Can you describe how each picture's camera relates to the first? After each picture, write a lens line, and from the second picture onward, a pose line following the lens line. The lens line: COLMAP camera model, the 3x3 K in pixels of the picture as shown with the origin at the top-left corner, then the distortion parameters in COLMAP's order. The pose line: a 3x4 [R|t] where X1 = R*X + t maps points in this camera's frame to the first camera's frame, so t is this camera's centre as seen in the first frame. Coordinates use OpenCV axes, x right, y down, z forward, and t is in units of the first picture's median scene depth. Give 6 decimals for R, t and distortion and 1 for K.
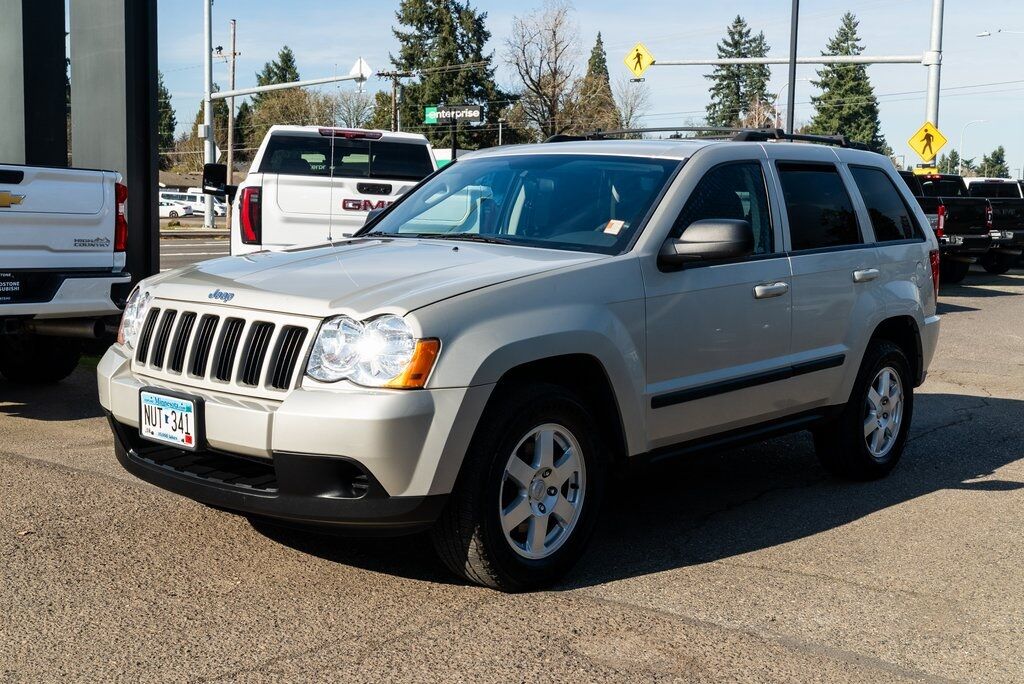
lens RADIAL K [[1243.2, 0, 511.0], [0, 1243.2, 341.1], [0, 0, 1]] dist [0.026249, 0.000000]
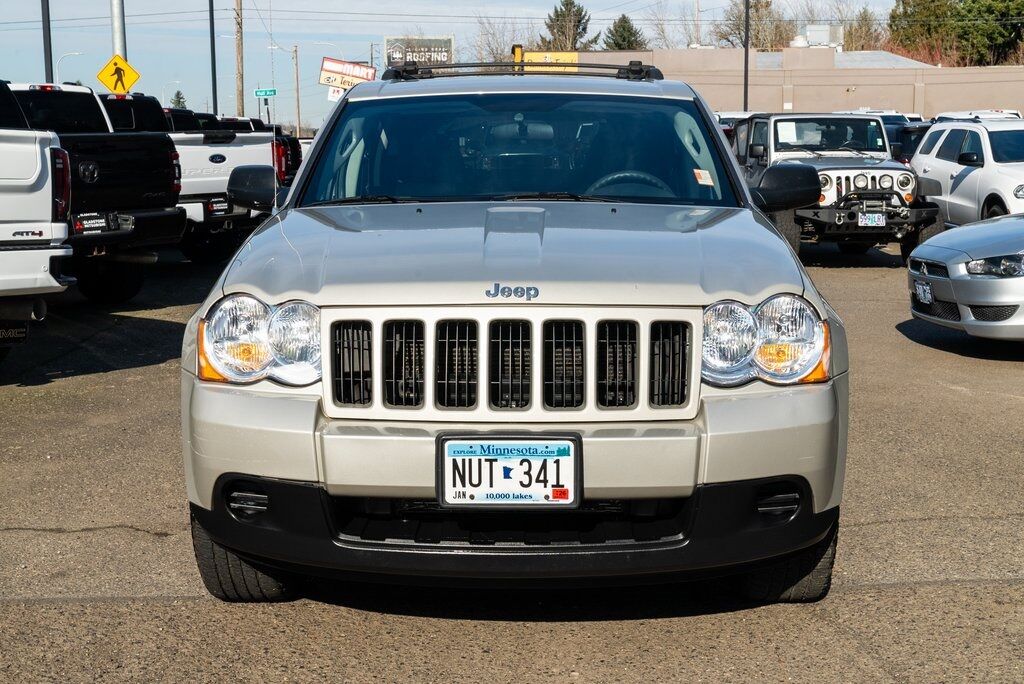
lens RADIAL K [[1343.9, 0, 512.5], [0, 1343.9, 343.6], [0, 0, 1]] dist [0.028214, 0.000000]
pose [[0.765875, -0.113944, 0.632813, -0.743603], [0.090079, 0.993481, 0.069867, -0.062439], [-0.636649, 0.003494, 0.771146, 0.410187]]
